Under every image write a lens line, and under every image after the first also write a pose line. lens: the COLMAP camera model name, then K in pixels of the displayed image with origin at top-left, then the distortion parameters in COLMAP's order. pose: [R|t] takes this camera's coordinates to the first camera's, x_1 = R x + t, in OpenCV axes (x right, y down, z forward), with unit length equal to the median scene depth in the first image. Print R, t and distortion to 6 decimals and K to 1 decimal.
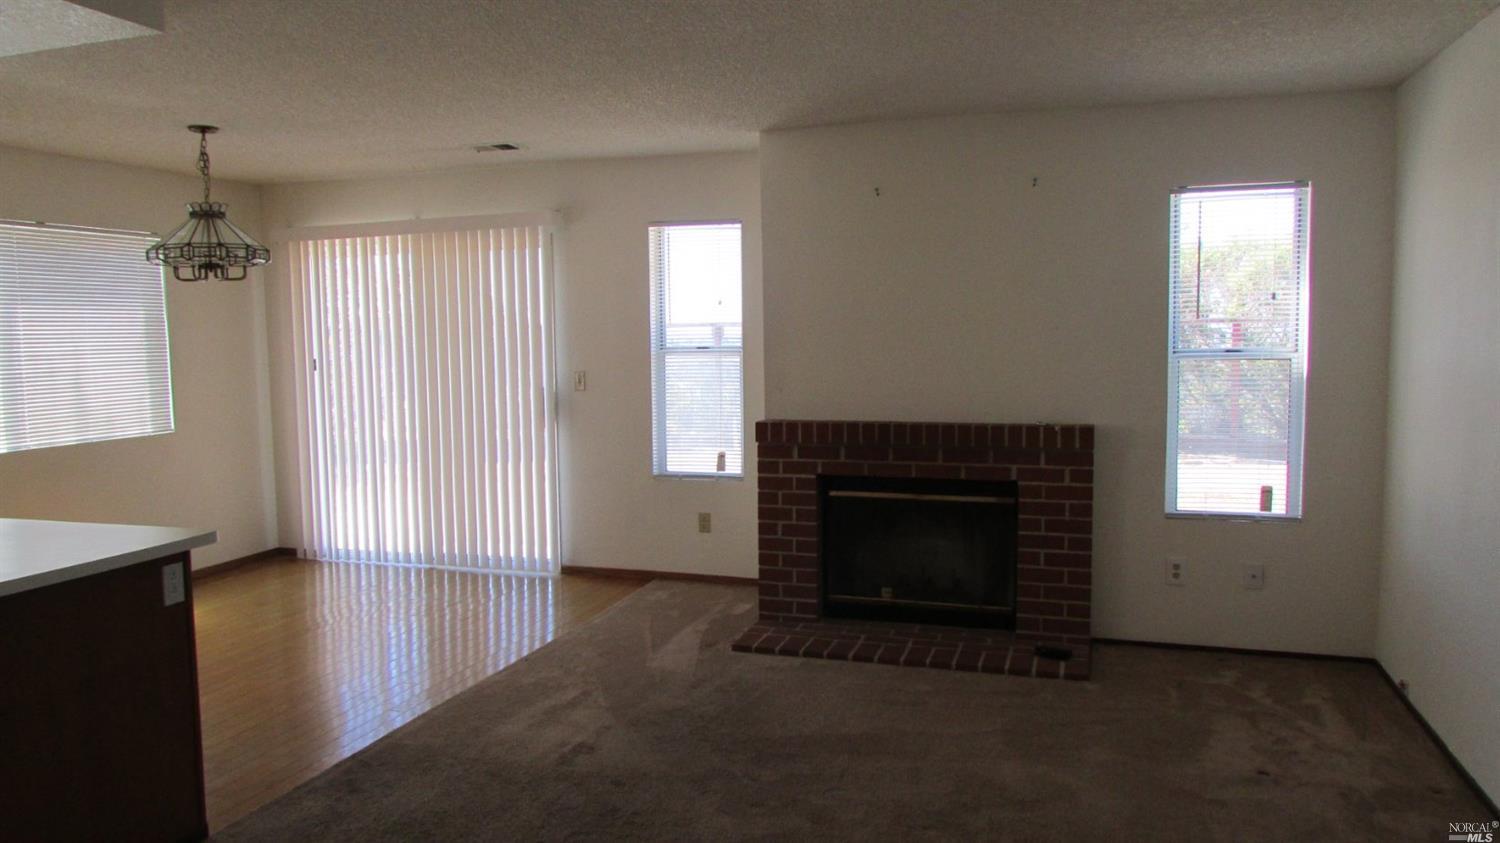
lens RADIAL K [[1062.4, 0, 751.4], [0, 1062.4, 425.3], [0, 0, 1]] dist [-0.037526, 0.009200]
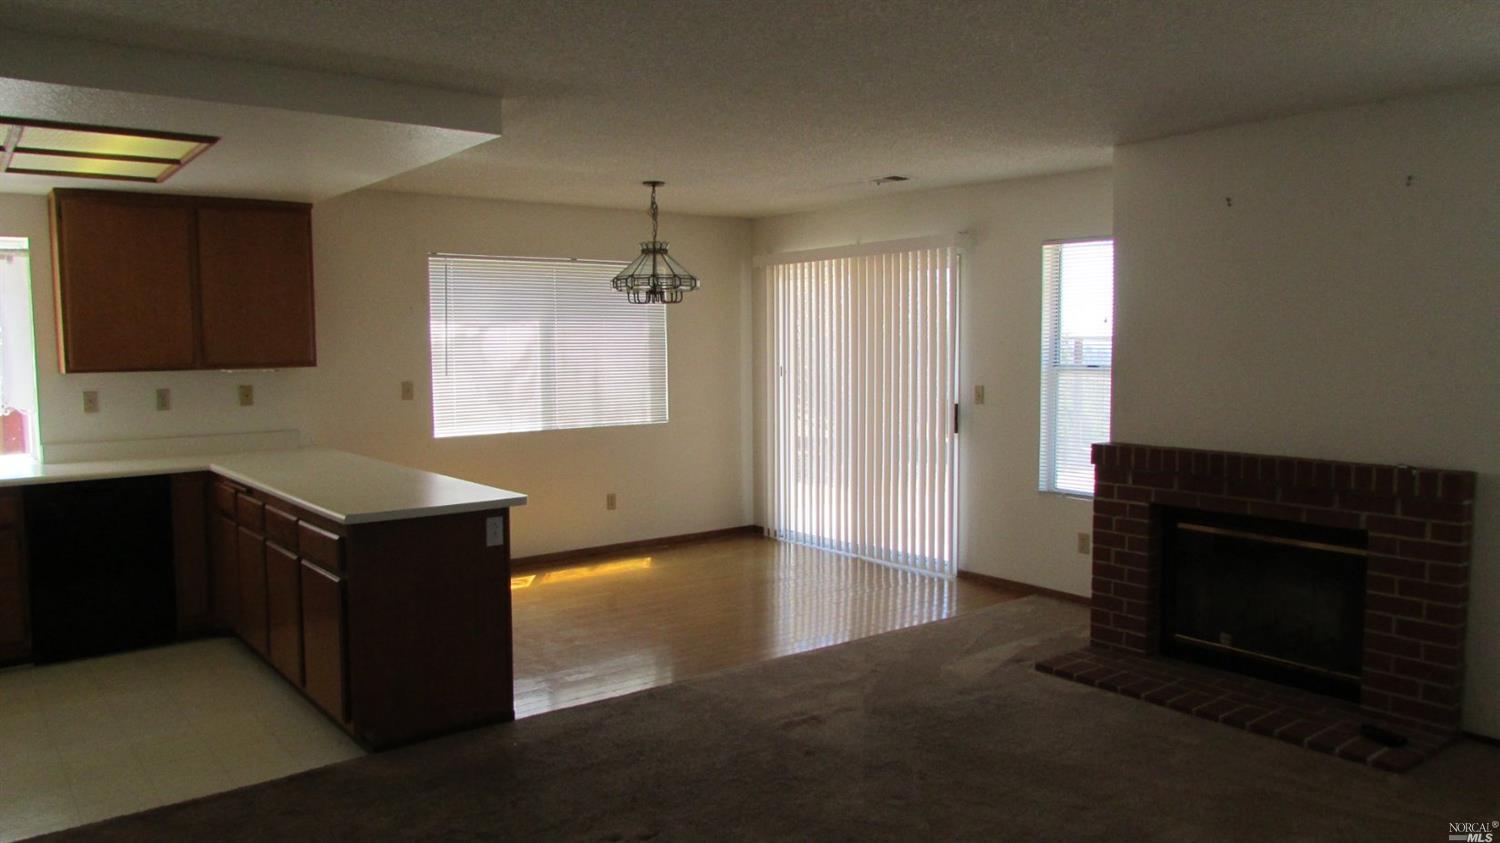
lens RADIAL K [[1062.4, 0, 751.5], [0, 1062.4, 425.7], [0, 0, 1]] dist [-0.037526, 0.009200]
pose [[0.829617, 0.054382, -0.555678, 0.280775], [-0.057099, 0.998291, 0.012450, -0.013557], [0.555406, 0.021400, 0.831304, 0.012363]]
